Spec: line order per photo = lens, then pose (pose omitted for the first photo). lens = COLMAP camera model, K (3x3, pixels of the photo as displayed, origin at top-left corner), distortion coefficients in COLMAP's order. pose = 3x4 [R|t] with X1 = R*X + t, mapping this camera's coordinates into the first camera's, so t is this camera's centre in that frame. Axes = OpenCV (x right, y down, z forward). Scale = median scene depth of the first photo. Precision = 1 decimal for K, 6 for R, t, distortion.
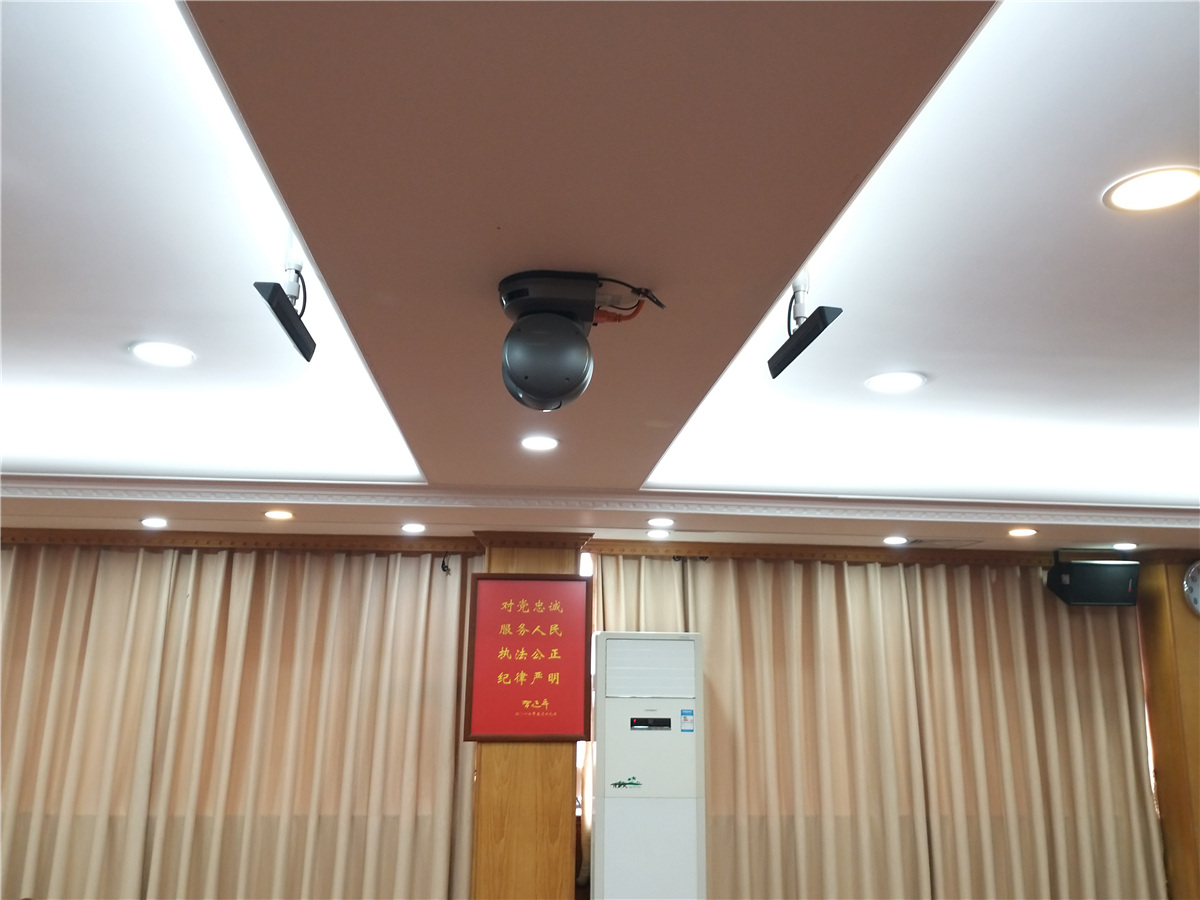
lens RADIAL K [[895.9, 0, 622.0], [0, 895.9, 452.5], [0, 0, 1]] dist [0.109790, -0.184995]
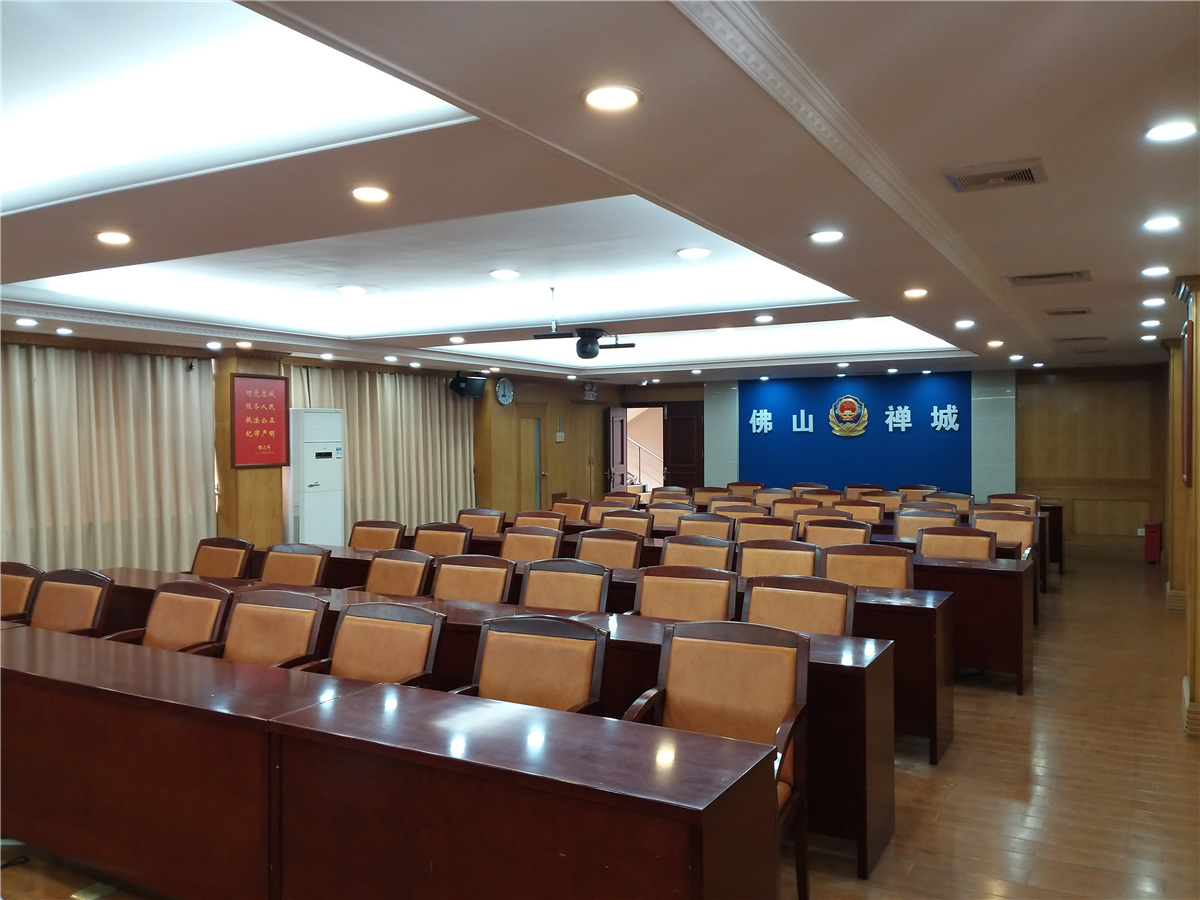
lens RADIAL K [[895.9, 0, 622.0], [0, 895.9, 452.5], [0, 0, 1]] dist [0.109790, -0.184995]
pose [[0.575532, -0.032655, 0.817127, -1.139539], [-0.156516, 0.976333, 0.149257, -0.087552], [-0.802662, -0.213795, 0.556799, -0.556284]]
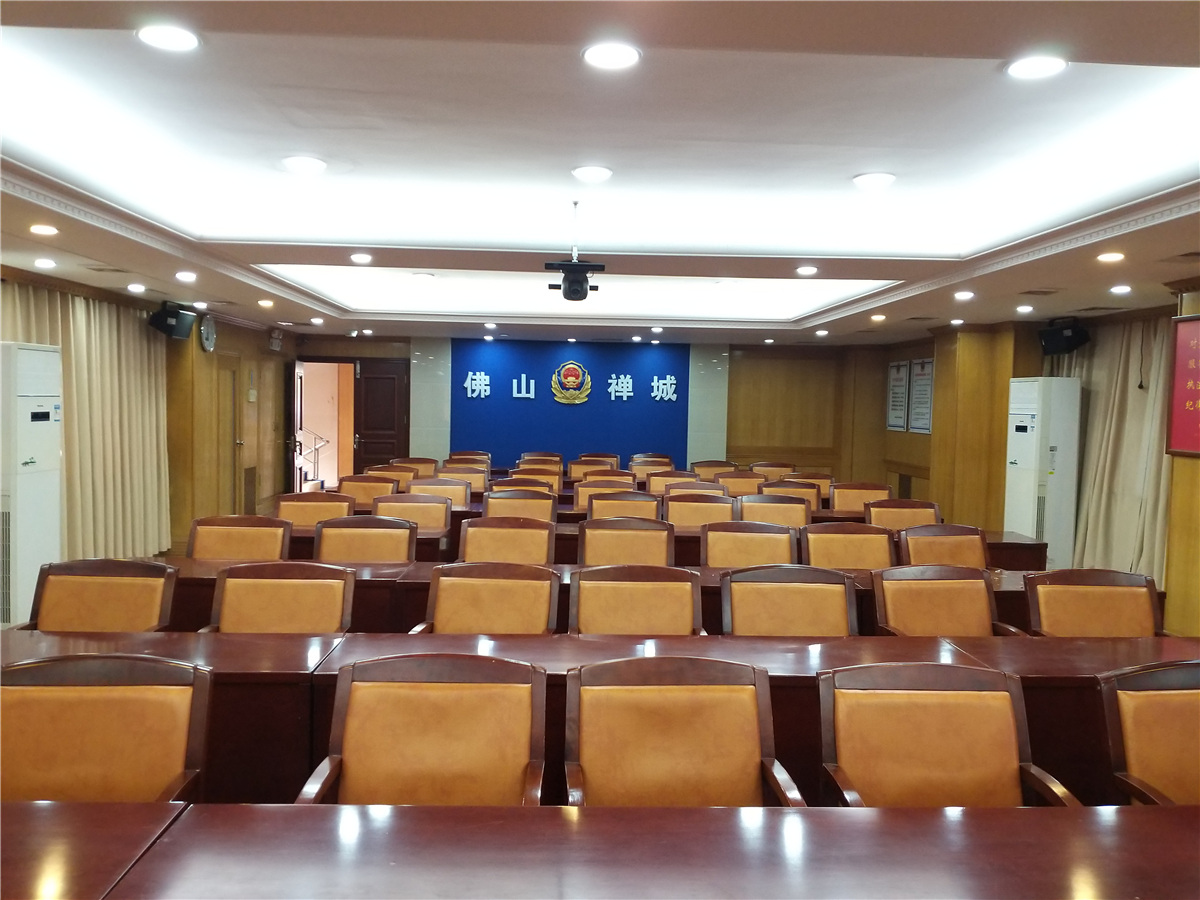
lens RADIAL K [[895.9, 0, 622.0], [0, 895.9, 452.5], [0, 0, 1]] dist [0.109790, -0.184995]
pose [[0.076378, -0.066192, 0.994879, -1.122317], [-0.225417, 0.970814, 0.081896, 0.064432], [-0.971264, -0.230517, 0.059228, 0.135943]]
